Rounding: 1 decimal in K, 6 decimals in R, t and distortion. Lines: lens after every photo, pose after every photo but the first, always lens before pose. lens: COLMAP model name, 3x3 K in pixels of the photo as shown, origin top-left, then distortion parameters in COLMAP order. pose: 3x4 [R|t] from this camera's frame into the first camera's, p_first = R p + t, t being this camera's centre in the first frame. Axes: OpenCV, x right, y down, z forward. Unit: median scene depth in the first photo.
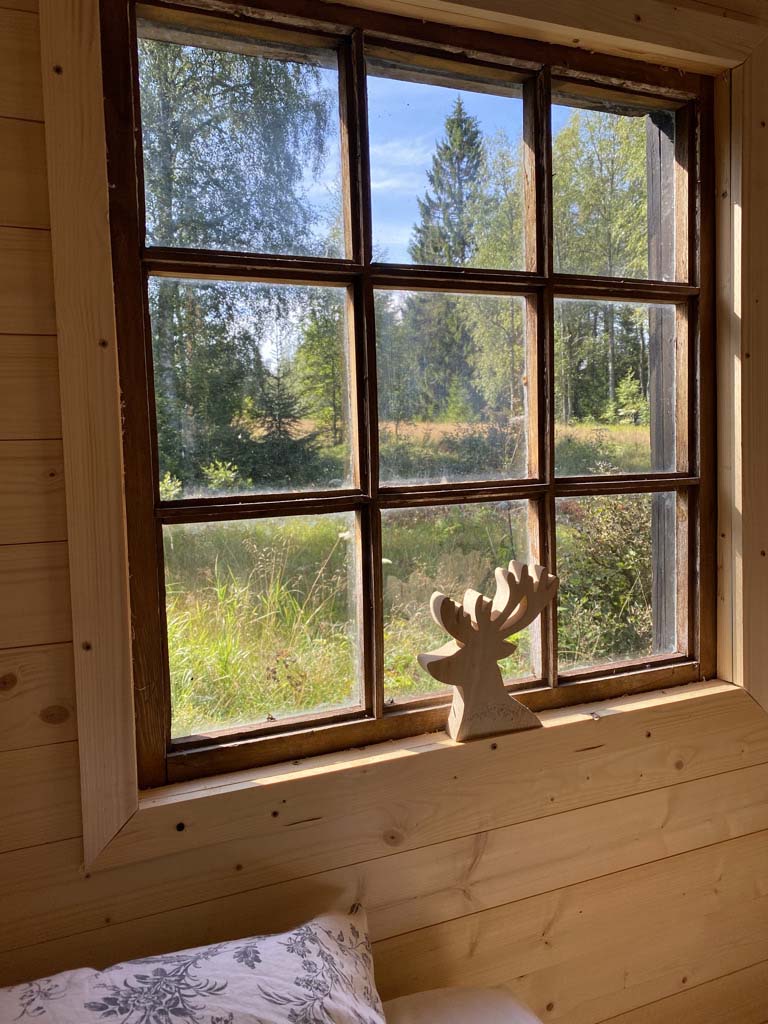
lens RADIAL K [[813.5, 0, 383.2], [0, 813.5, 512.5], [0, 0, 1]] dist [0.036776, -0.020429]
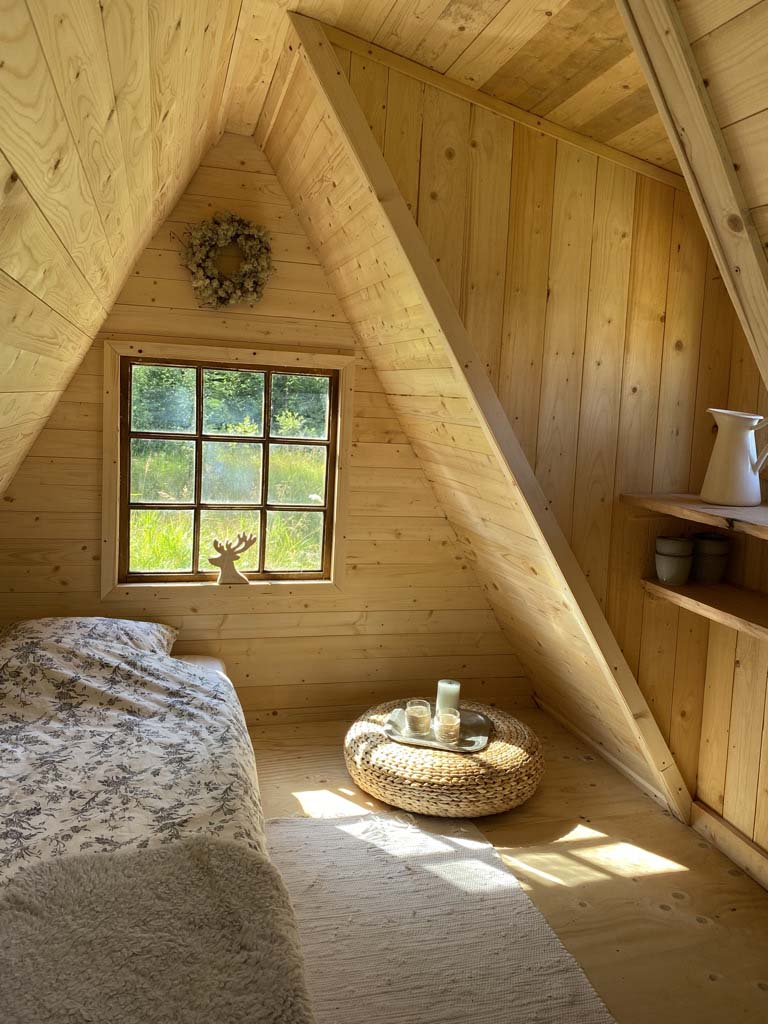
lens RADIAL K [[813.5, 0, 384.4], [0, 813.5, 517.8], [0, 0, 1]] dist [0.036776, -0.020429]
pose [[0.985698, 0.114437, -0.123706, 1.114330], [-0.103146, 0.990202, 0.094135, -0.351780], [0.133266, -0.080029, 0.987844, -2.076390]]
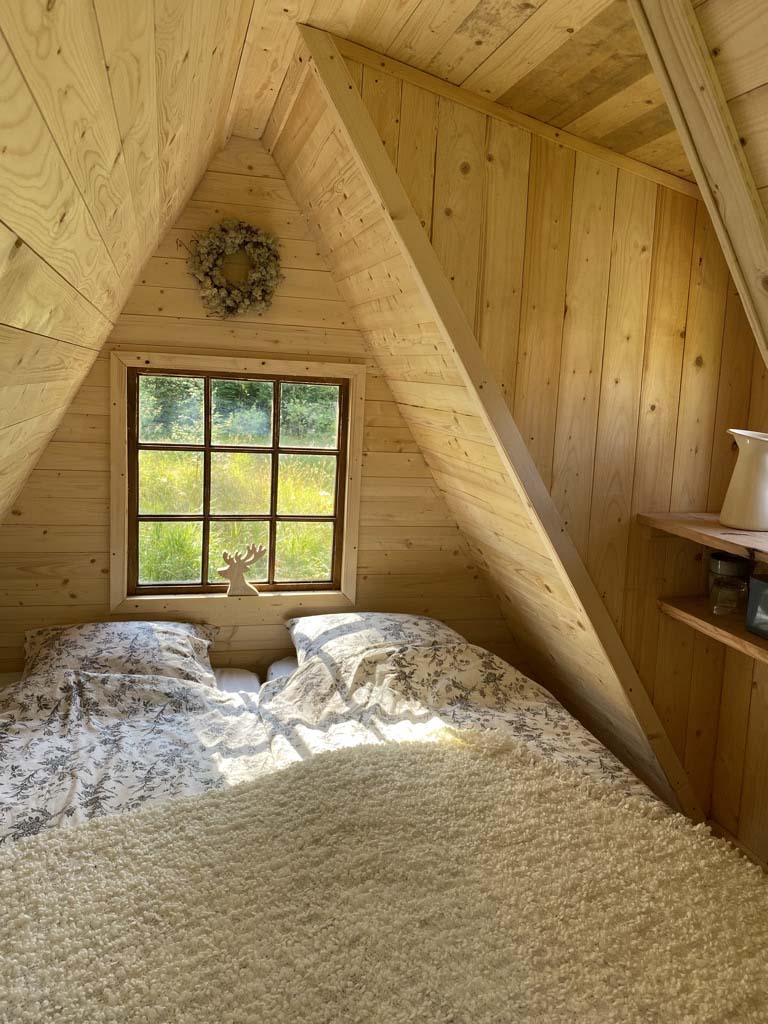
lens RADIAL K [[813.5, 0, 382.5], [0, 813.5, 508.6], [0, 0, 1]] dist [0.036776, -0.020429]
pose [[0.984593, 0.118496, -0.128593, 1.065255], [-0.101956, 0.986471, 0.128374, -0.530319], [0.142065, -0.113285, 0.983353, -2.018550]]
